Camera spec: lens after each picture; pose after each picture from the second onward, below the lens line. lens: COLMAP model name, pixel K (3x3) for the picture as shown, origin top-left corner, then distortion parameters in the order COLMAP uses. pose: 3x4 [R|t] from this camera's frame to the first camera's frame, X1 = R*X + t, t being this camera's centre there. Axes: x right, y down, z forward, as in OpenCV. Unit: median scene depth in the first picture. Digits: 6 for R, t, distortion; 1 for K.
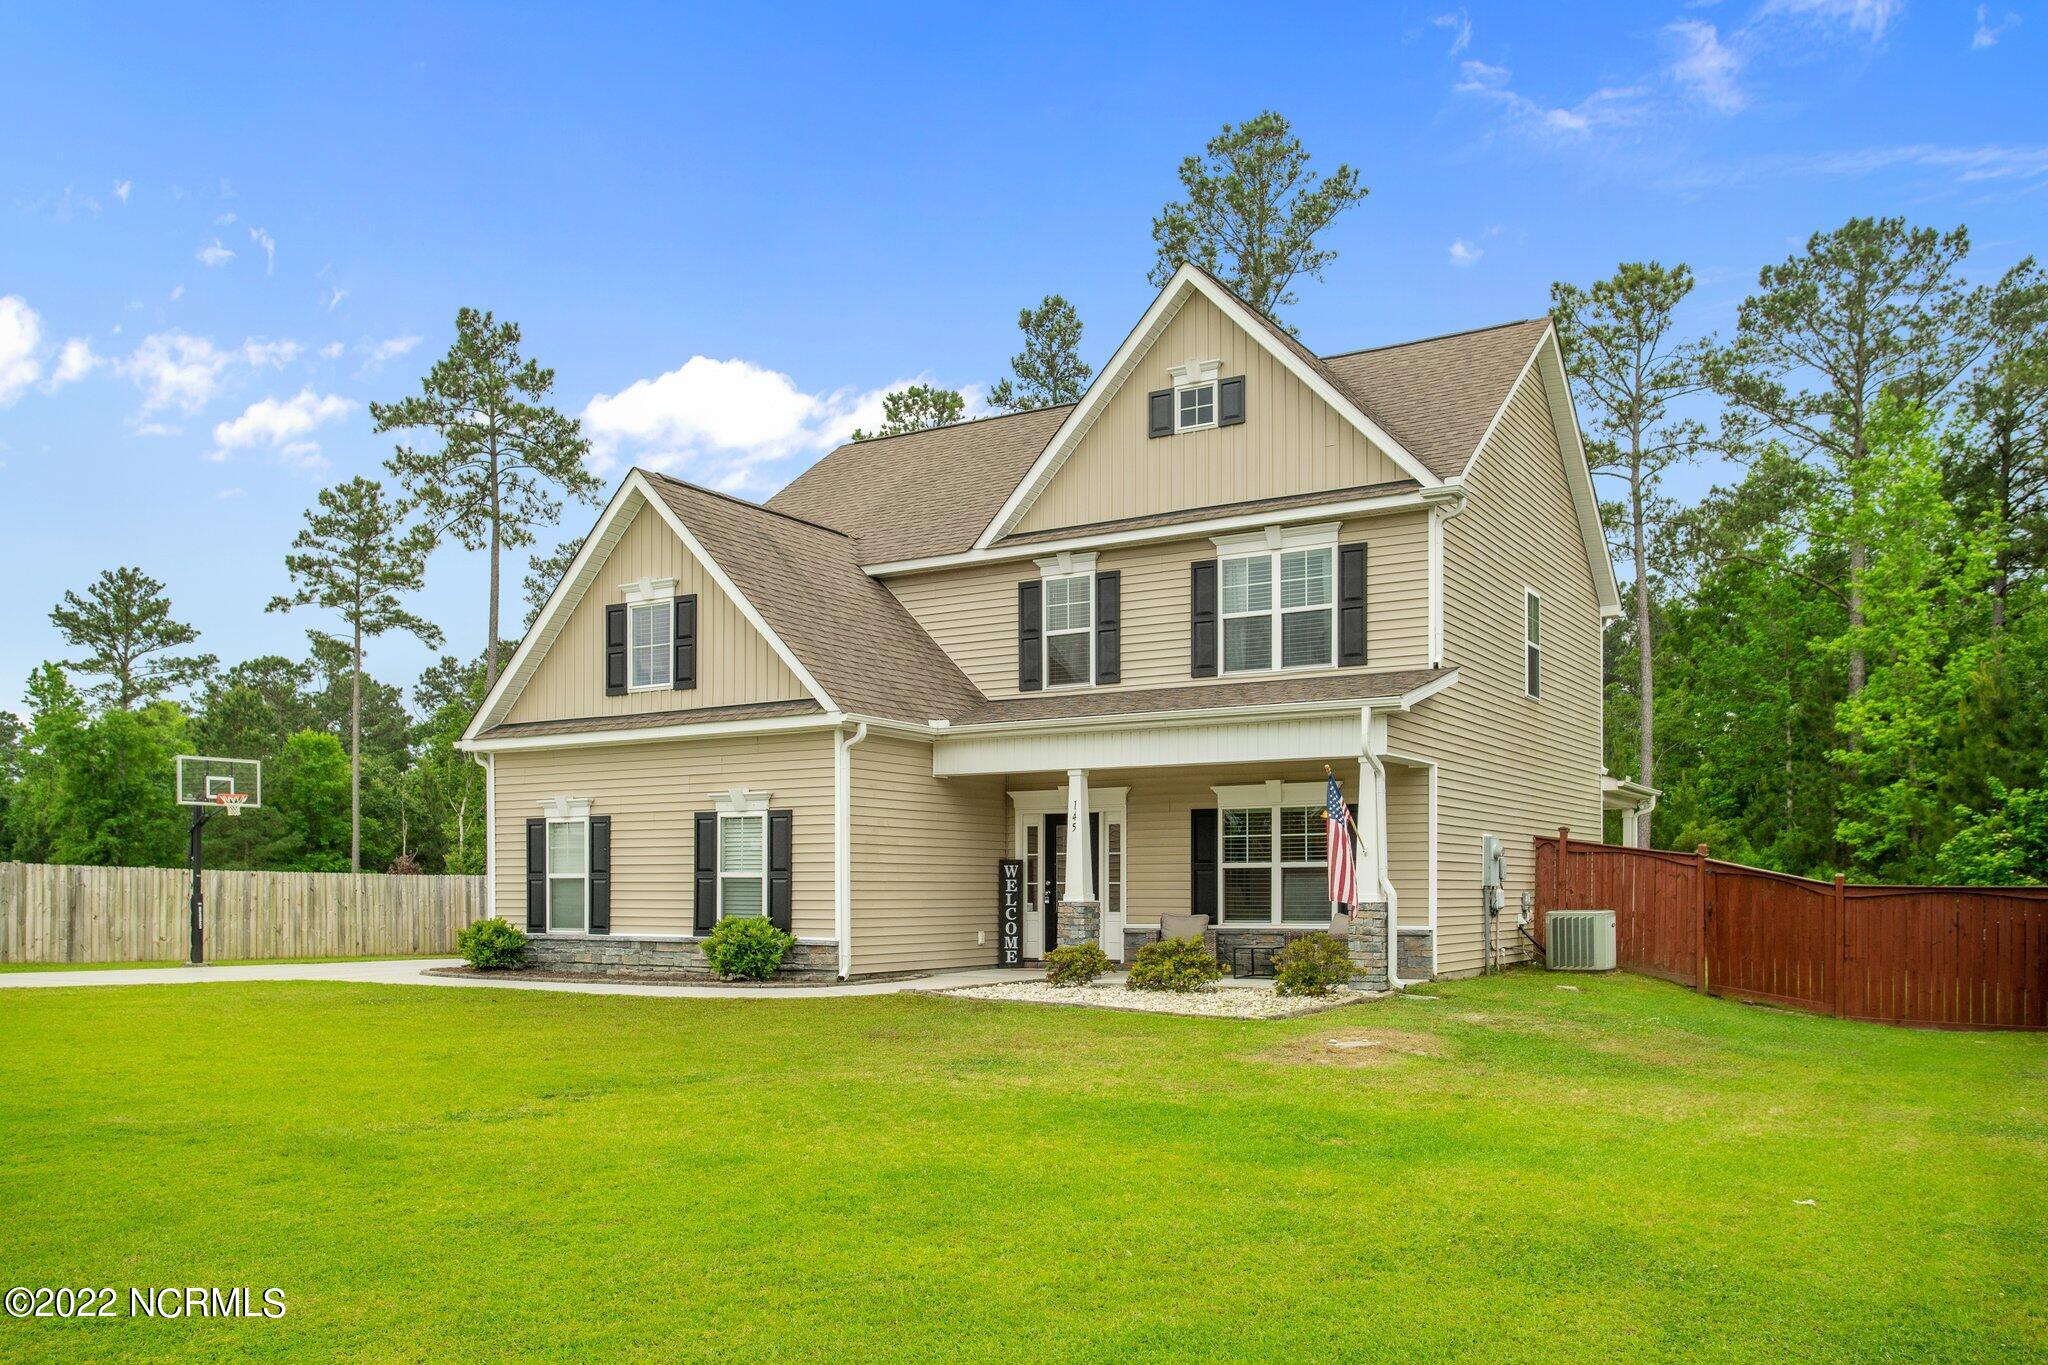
lens RADIAL K [[1610.8, 0, 1030.6], [0, 1610.8, 858.6], [0, 0, 1]] dist [-0.020430, -0.000907]
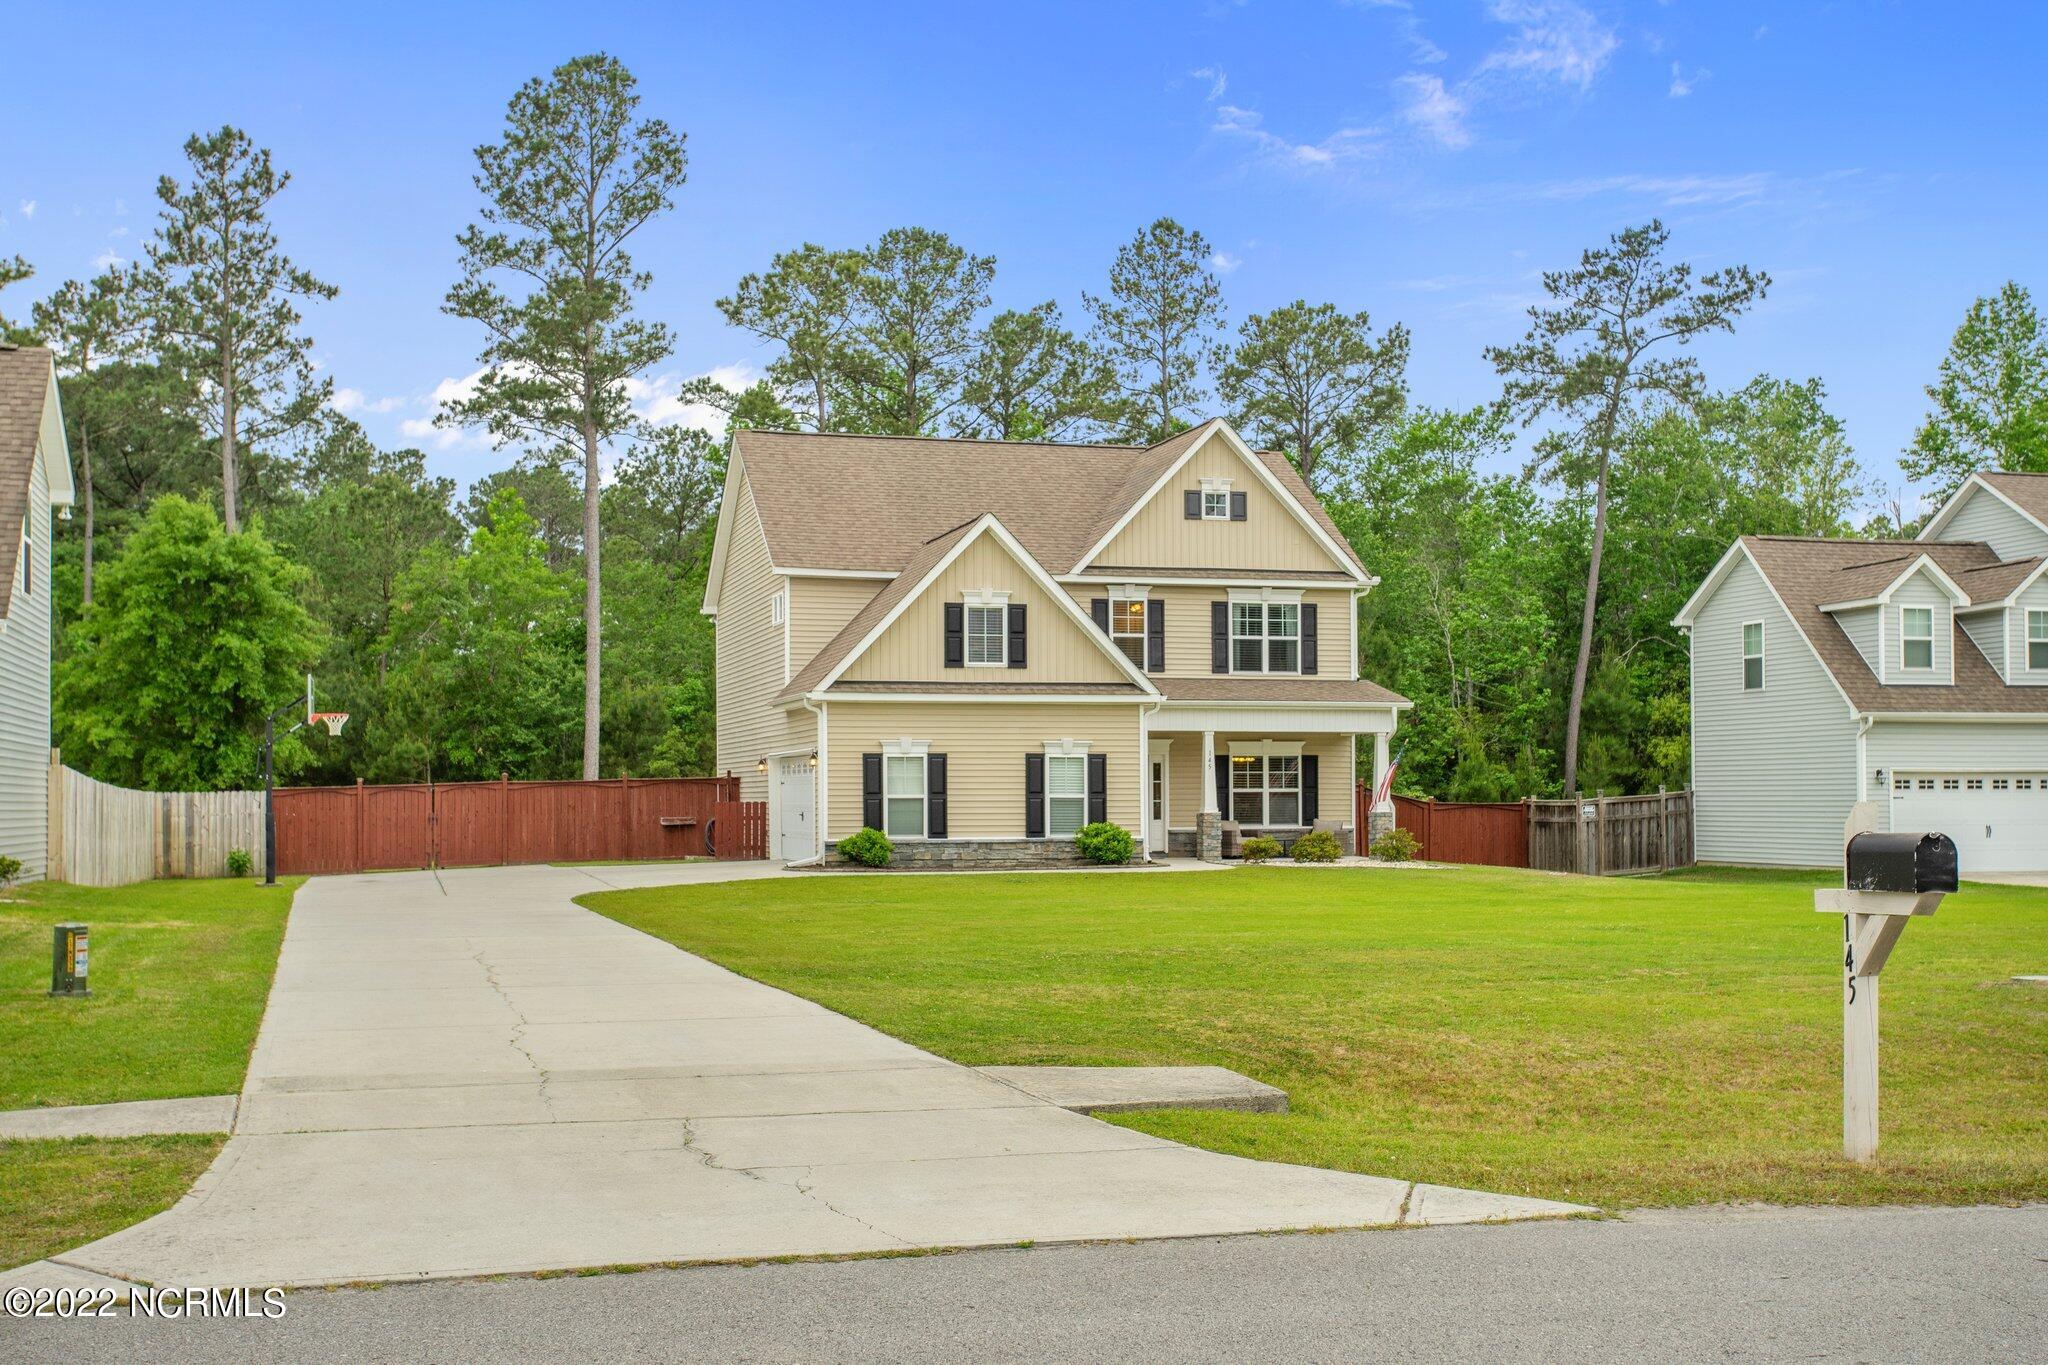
lens RADIAL K [[2210.5, 0, 1024.0], [0, 2210.5, 682.5], [0, 0, 1]] dist [0.034092, 0.044154]
pose [[0.671744, 0.038225, 0.739797, -1.656347], [-0.011283, 0.999080, -0.041377, -0.009403], [-0.740697, 0.019448, 0.671557, -0.342171]]
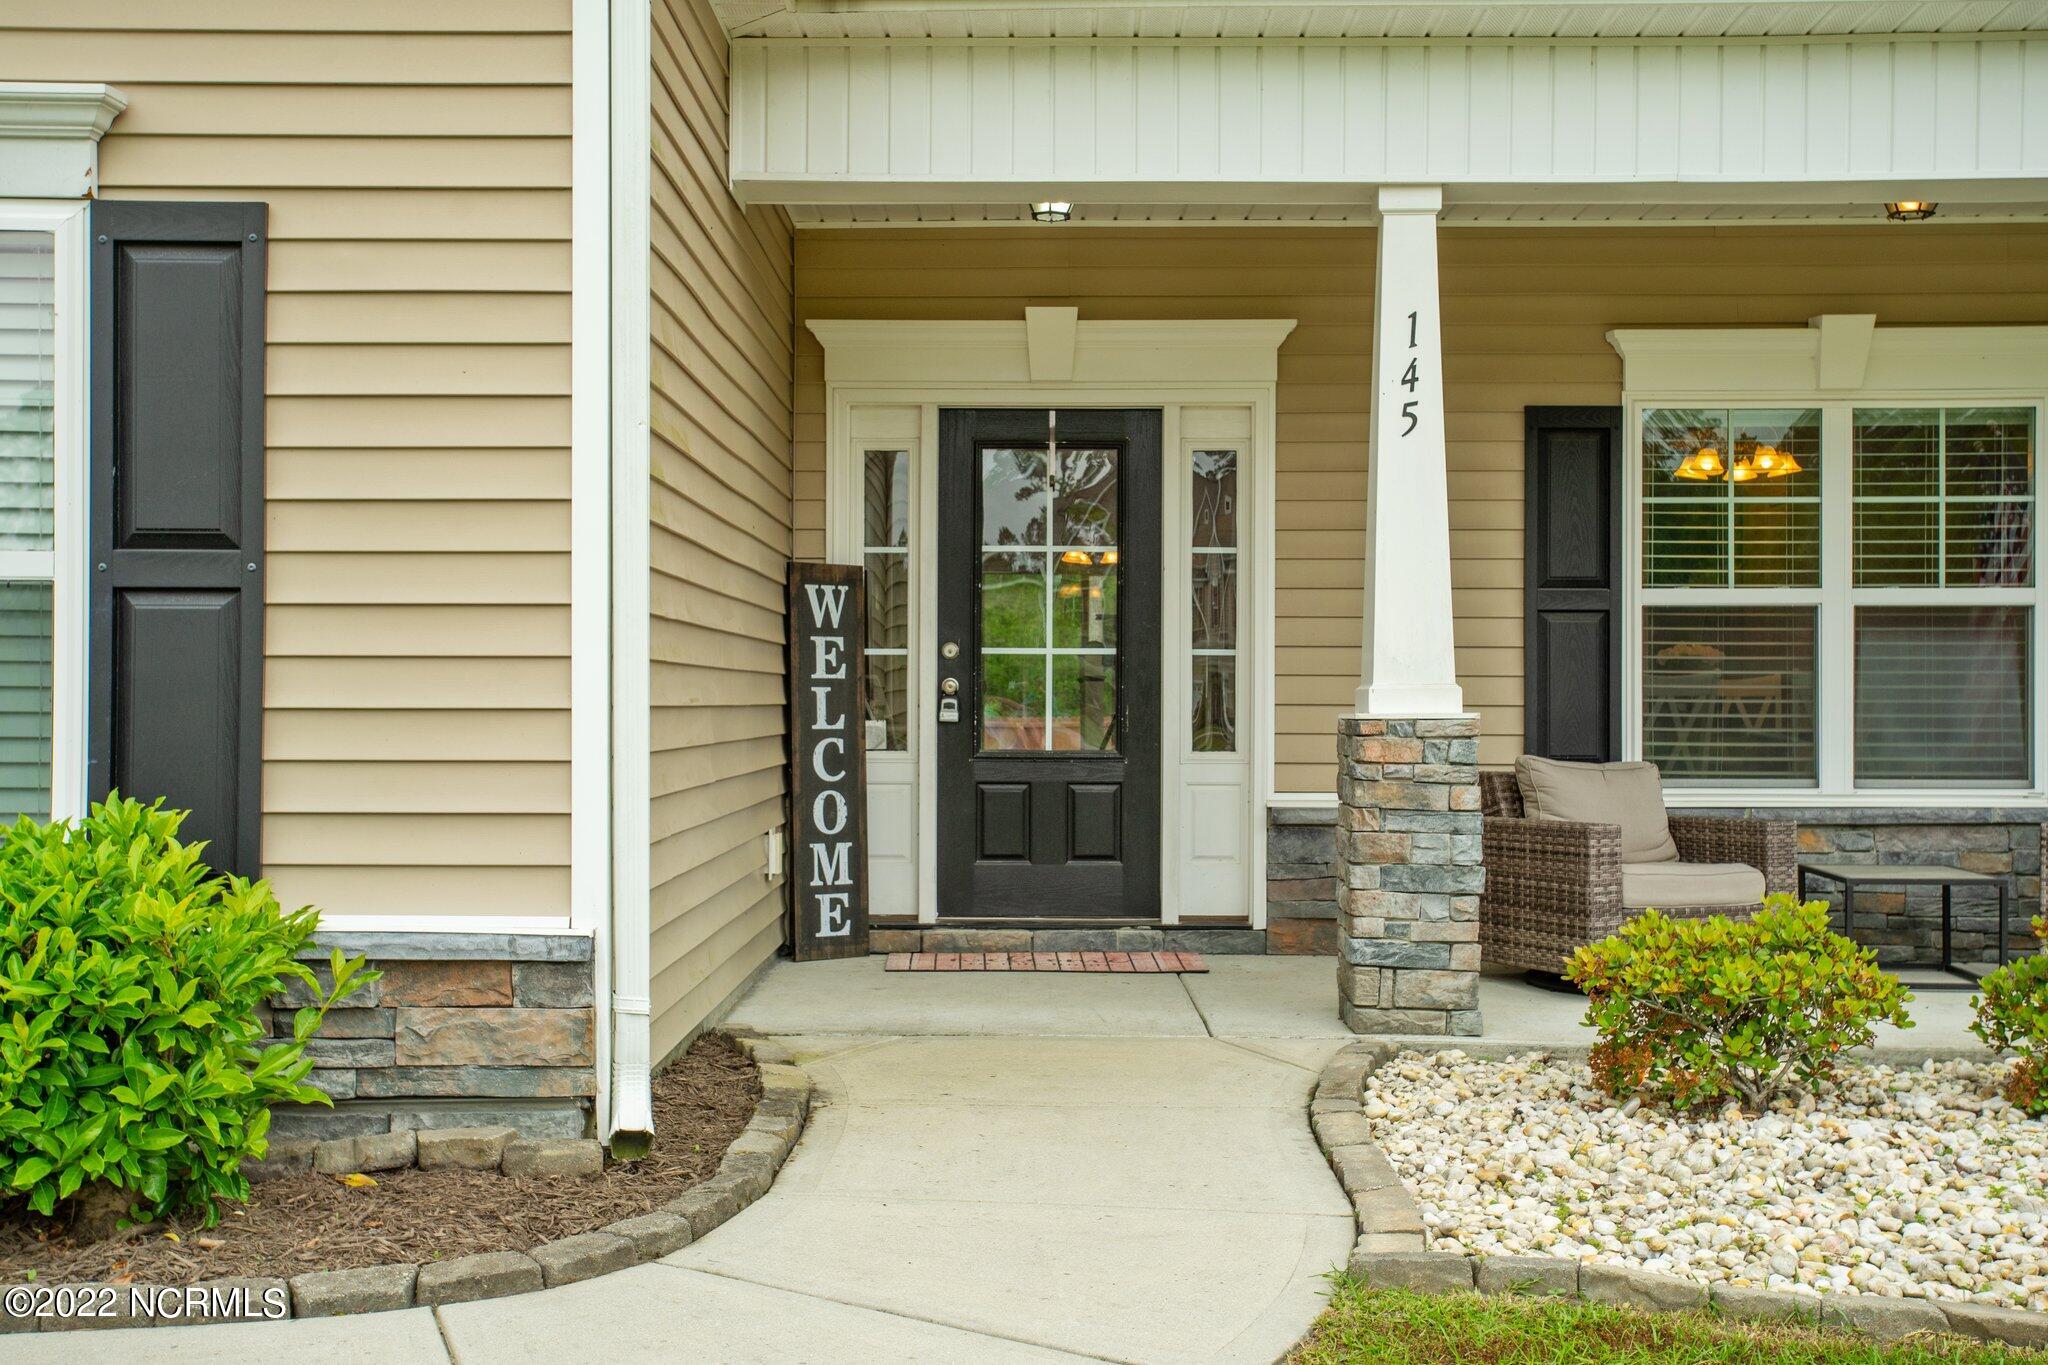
lens RADIAL K [[2210.5, 0, 1024.0], [0, 2210.5, 682.5], [0, 0, 1]] dist [0.034092, 0.044154]
pose [[0.856237, 0.008608, 0.516511, -0.190004], [-0.015103, 0.999851, 0.008374, 0.018235], [-0.516362, -0.014971, 0.856240, 0.694839]]
